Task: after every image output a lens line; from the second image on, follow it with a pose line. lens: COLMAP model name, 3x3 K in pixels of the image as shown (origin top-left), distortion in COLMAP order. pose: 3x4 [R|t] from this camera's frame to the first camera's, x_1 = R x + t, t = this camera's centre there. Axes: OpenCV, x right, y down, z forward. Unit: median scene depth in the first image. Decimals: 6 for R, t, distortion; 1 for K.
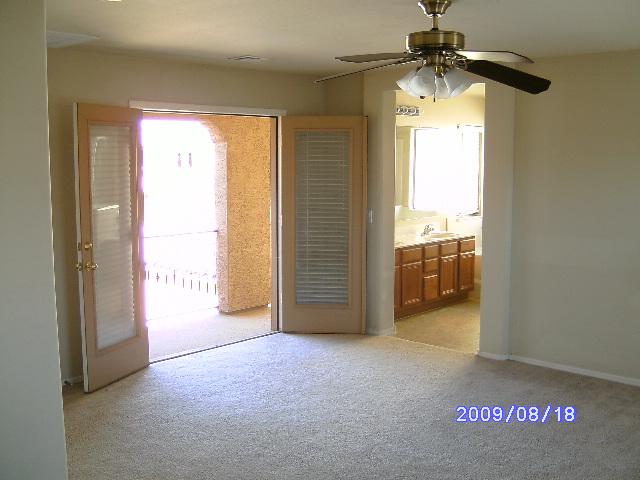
lens RADIAL K [[727.1, 0, 320.0], [0, 727.1, 240.0], [0, 0, 1]] dist [-0.005513, -0.004392]
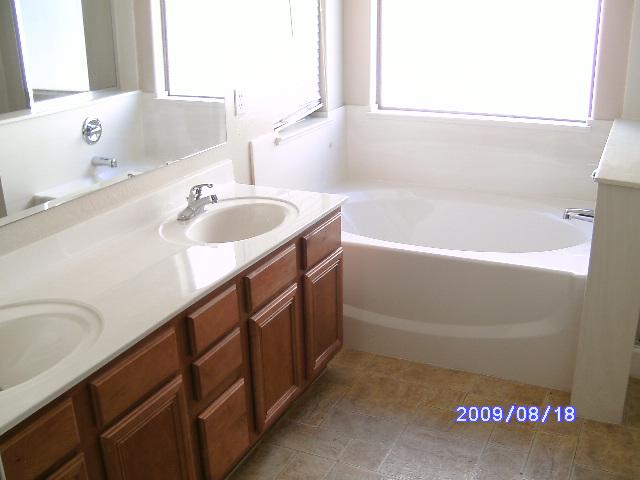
lens RADIAL K [[727.1, 0, 320.0], [0, 727.1, 240.0], [0, 0, 1]] dist [-0.005513, -0.004392]
pose [[0.955962, -0.129532, 0.263358, 0.116531], [0.064216, 0.967907, 0.242966, -0.075659], [-0.286378, -0.215354, 0.933601, 0.704106]]
